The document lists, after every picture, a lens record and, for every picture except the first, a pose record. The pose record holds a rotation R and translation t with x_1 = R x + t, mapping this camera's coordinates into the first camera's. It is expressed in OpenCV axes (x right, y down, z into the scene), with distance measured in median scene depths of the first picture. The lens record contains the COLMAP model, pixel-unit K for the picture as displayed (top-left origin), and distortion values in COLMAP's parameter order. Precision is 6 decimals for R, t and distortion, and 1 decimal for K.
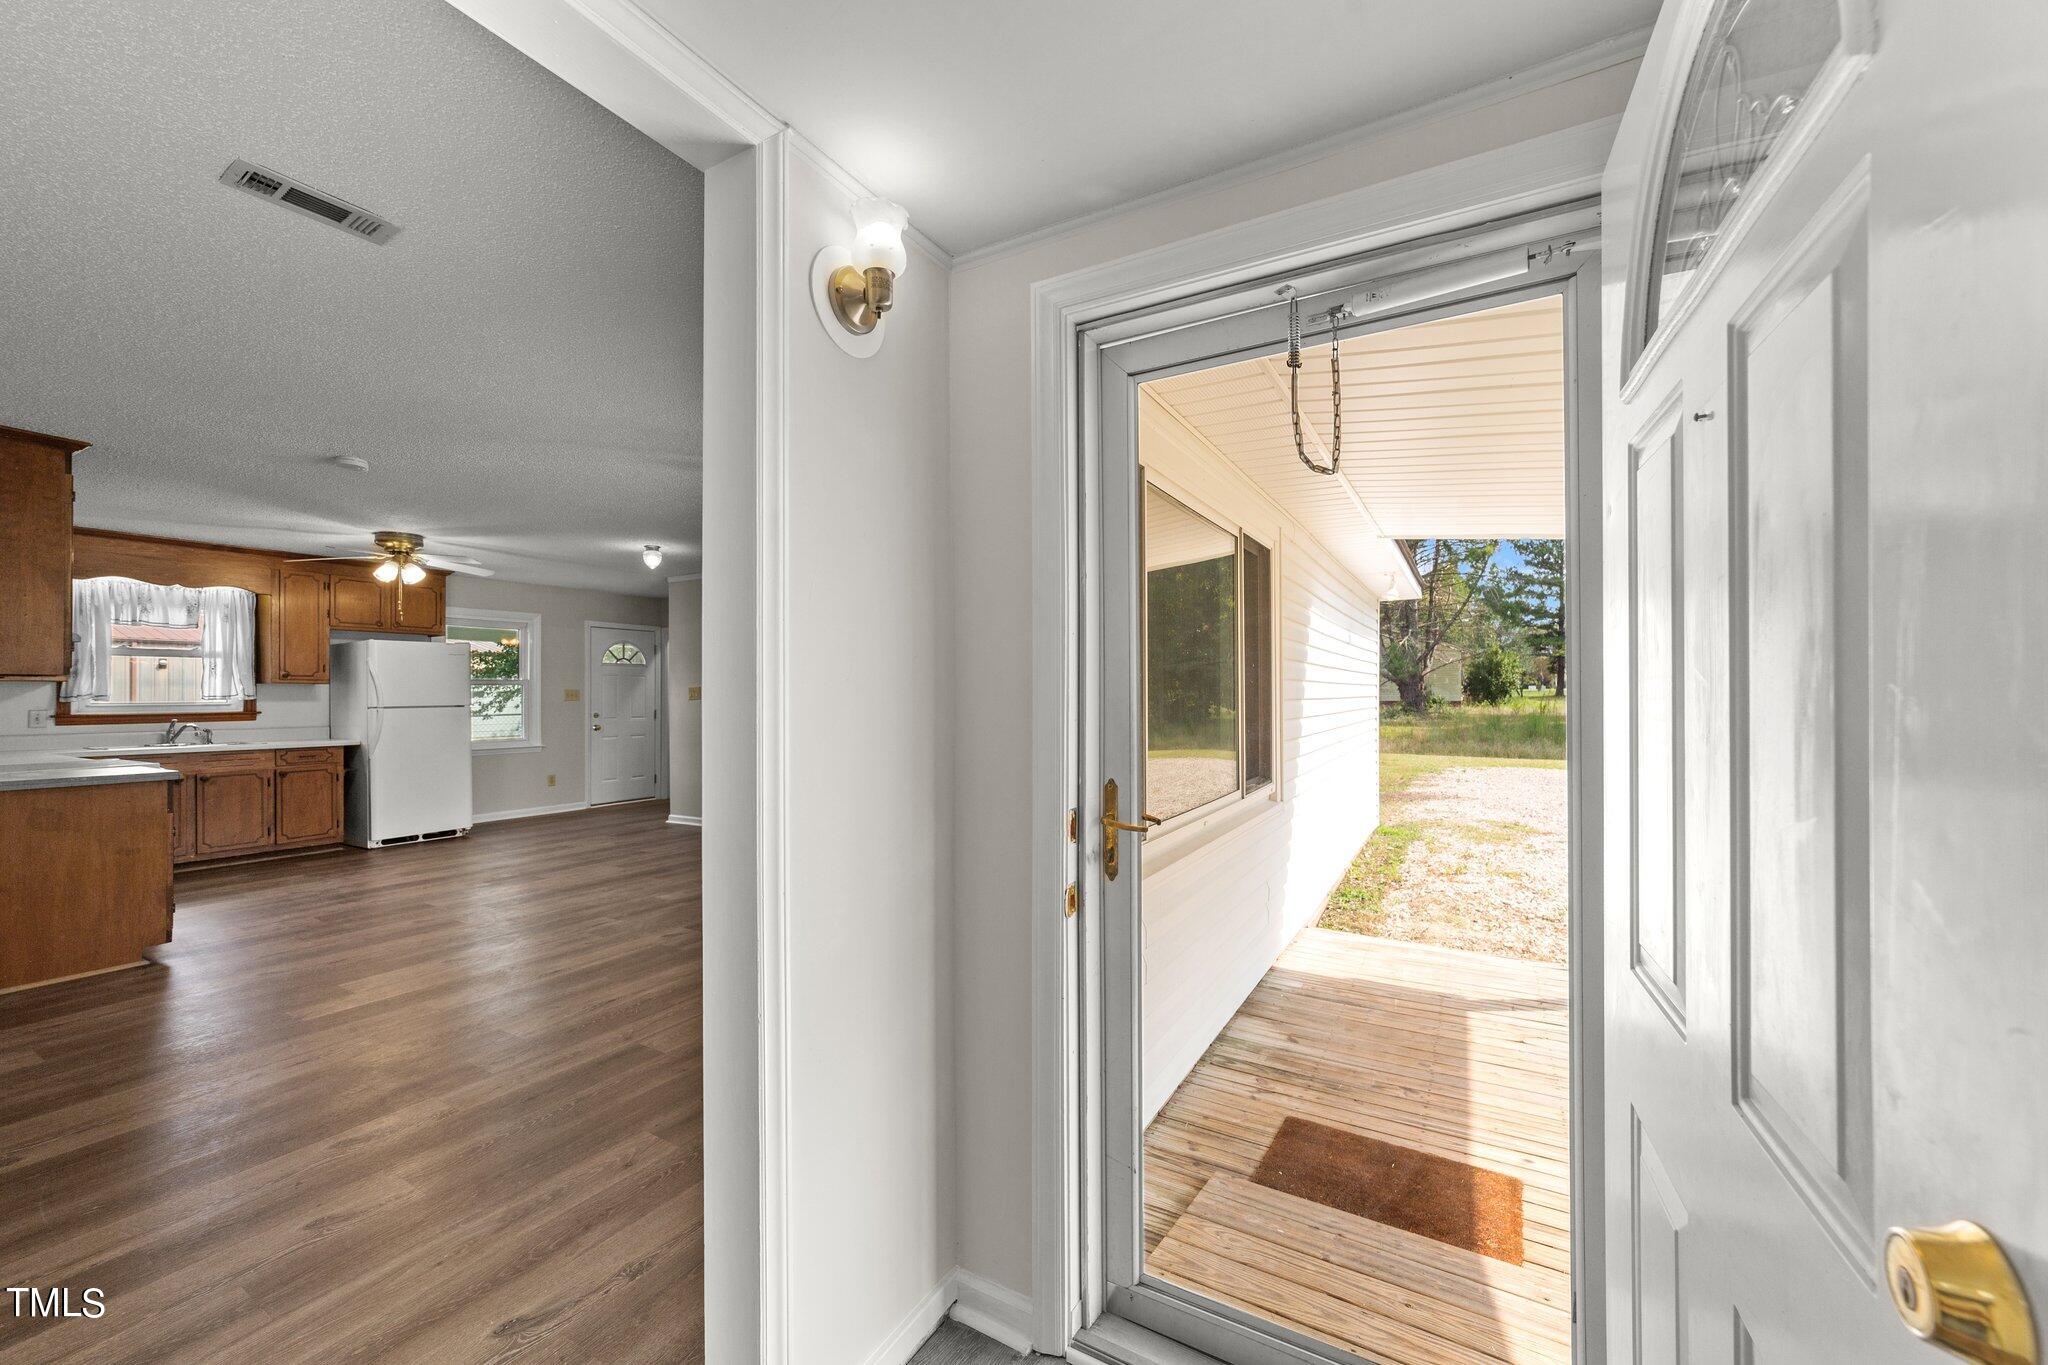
lens RADIAL K [[805.0, 0, 1017.1], [0, 805.0, 692.3], [0, 0, 1]] dist [-0.001185, 0.008378]
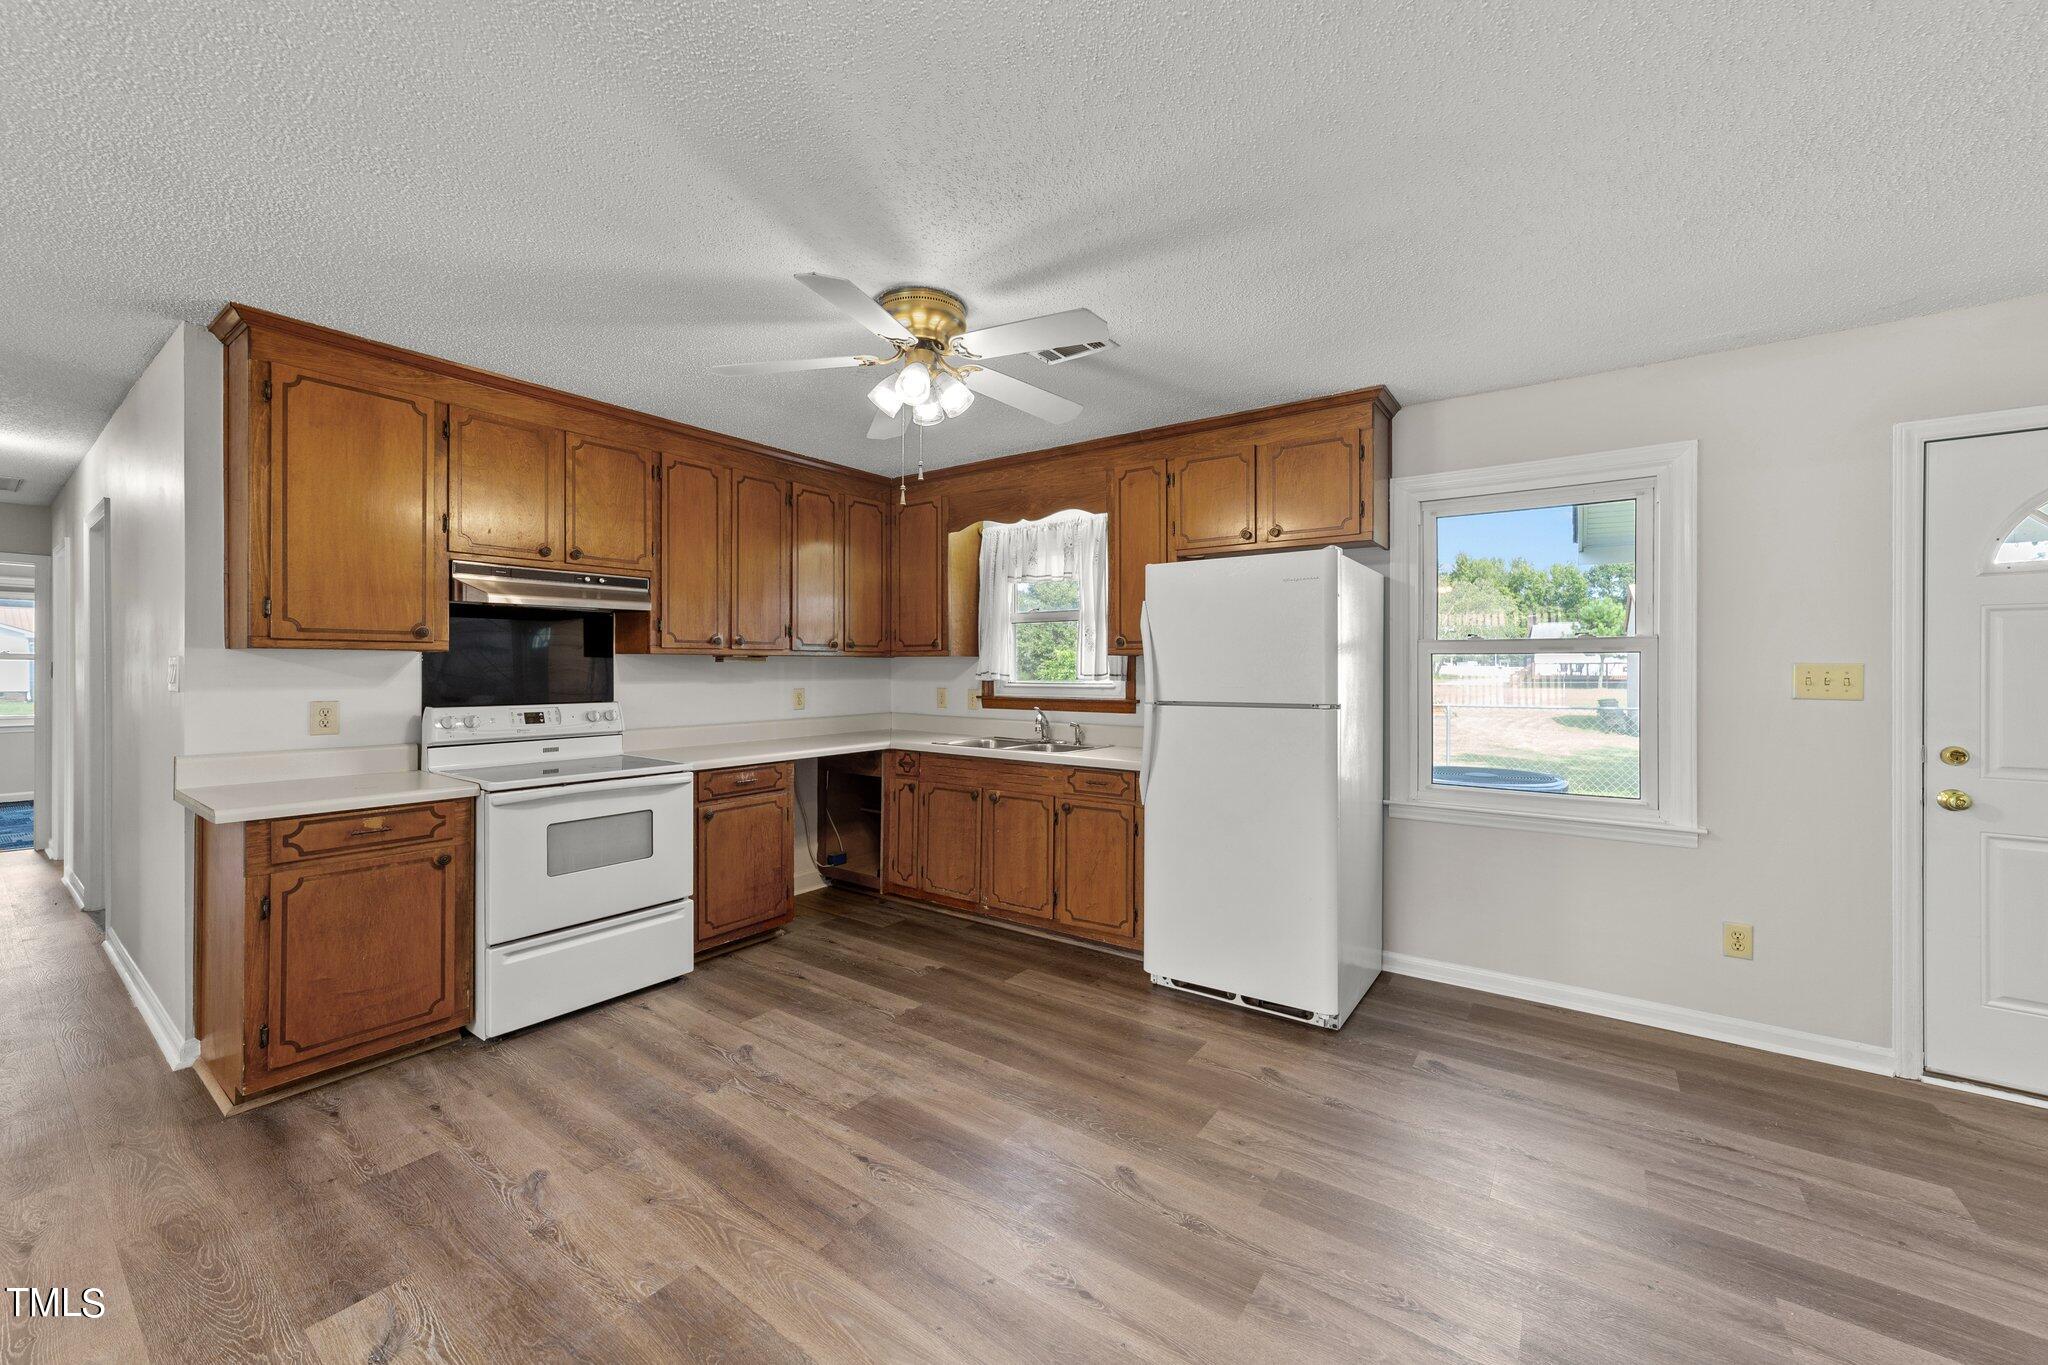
lens RADIAL K [[785.1, 0, 1018.2], [0, 785.1, 676.4], [0, 0, 1]] dist [-0.019869, 0.007357]
pose [[-0.080881, 0.013263, -0.996636, -0.325599], [-0.001949, 0.999907, 0.013464, -0.003238], [0.996722, 0.003031, -0.080848, 0.990584]]
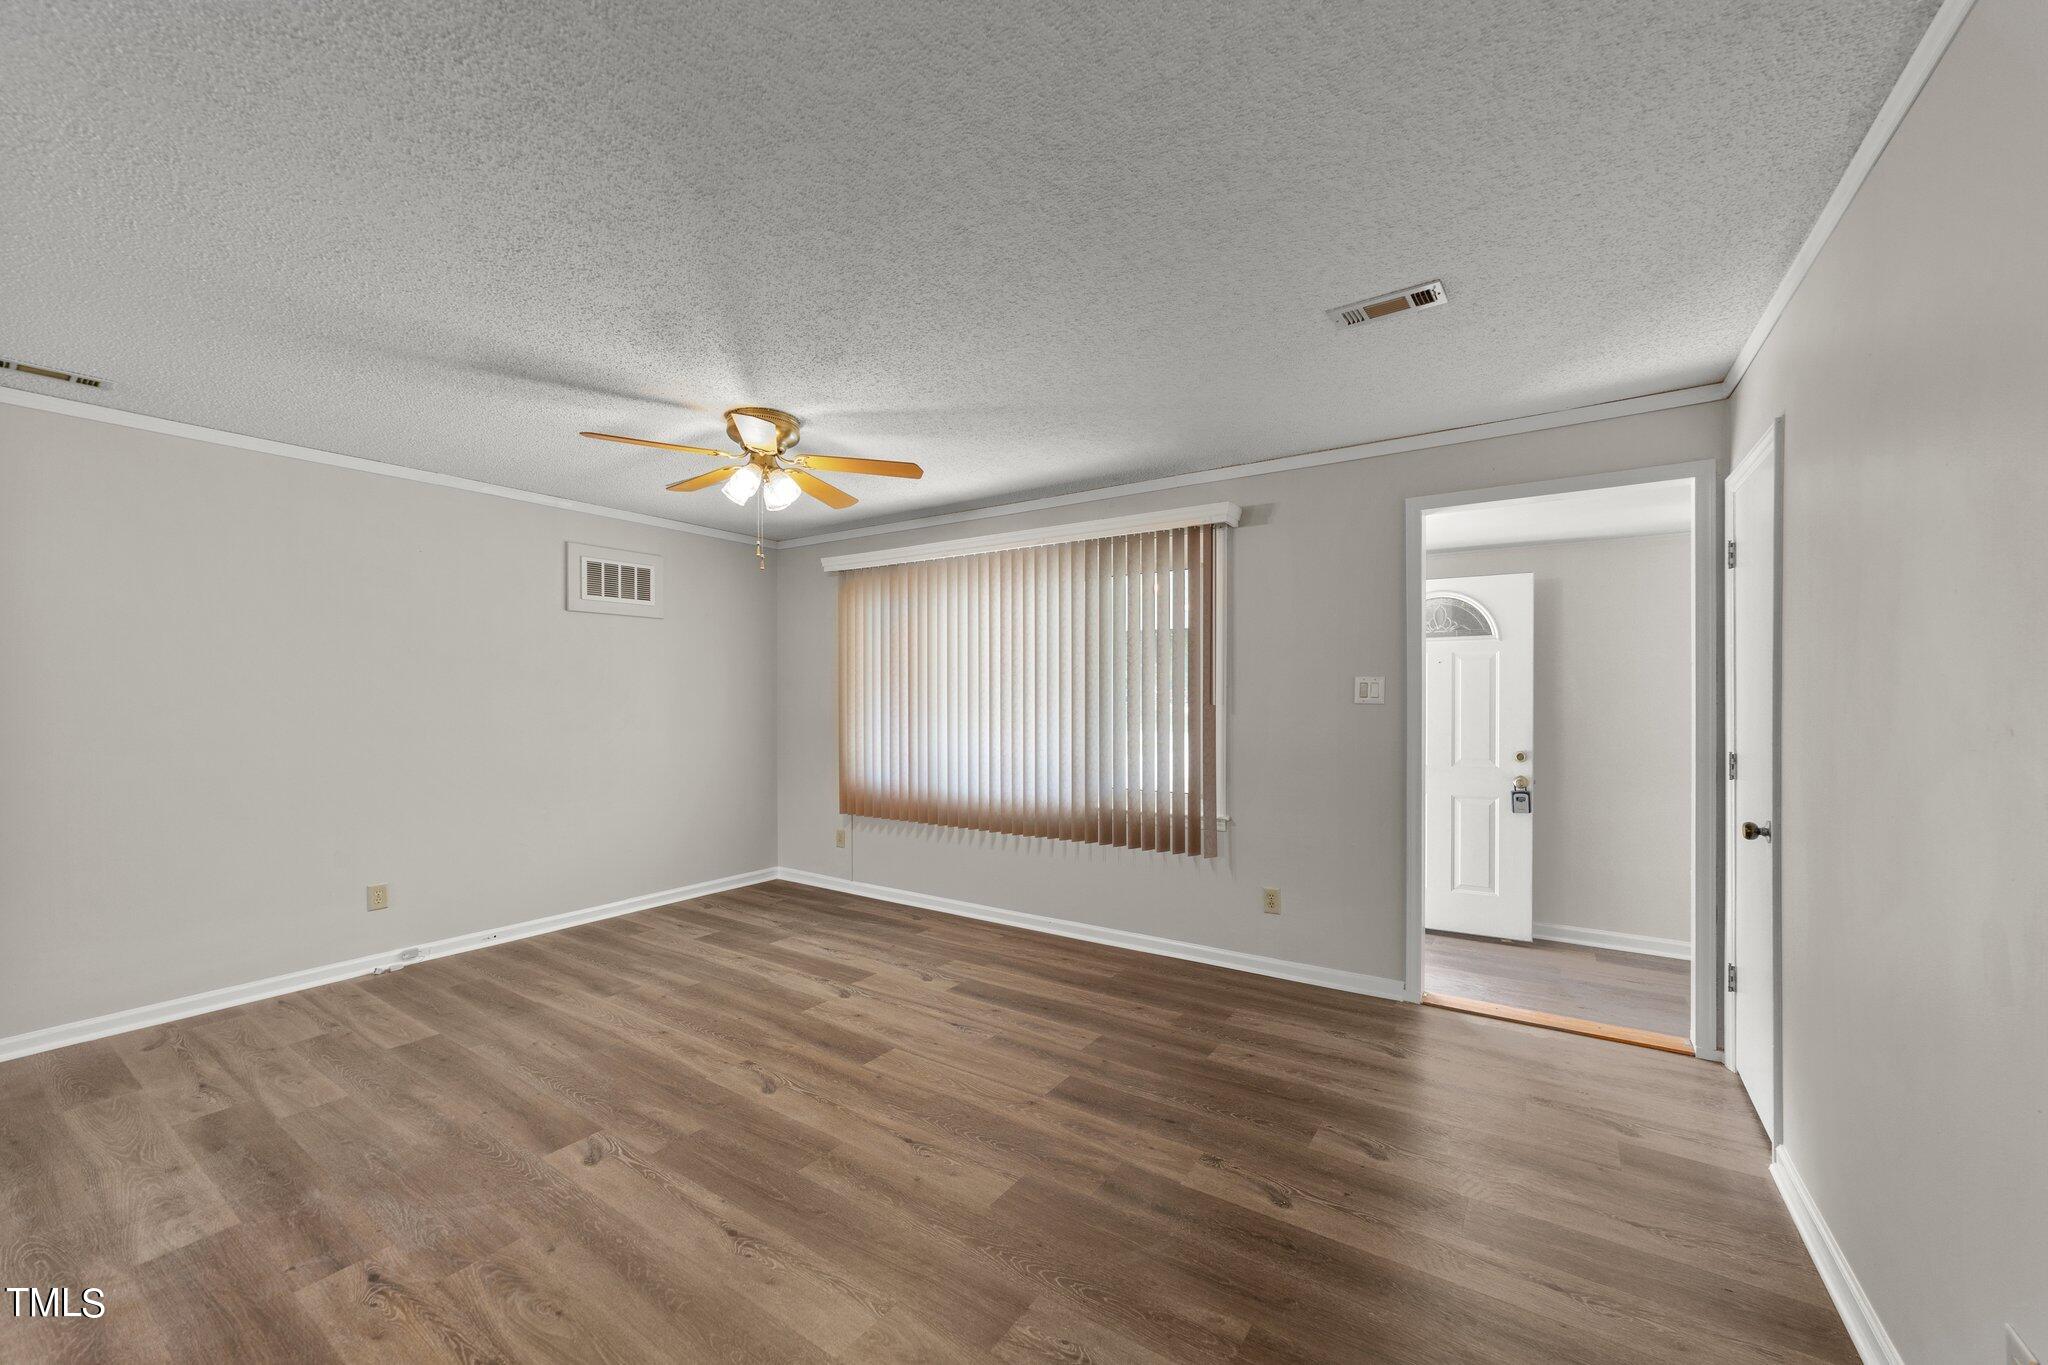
lens RADIAL K [[785.1, 0, 1018.2], [0, 785.1, 676.4], [0, 0, 1]] dist [-0.019869, 0.007357]
pose [[0.043184, 0.022281, 0.998819, -0.620159], [0.001913, 0.999748, -0.022385, -0.004905], [-0.999065, 0.002877, 0.043130, 0.454807]]
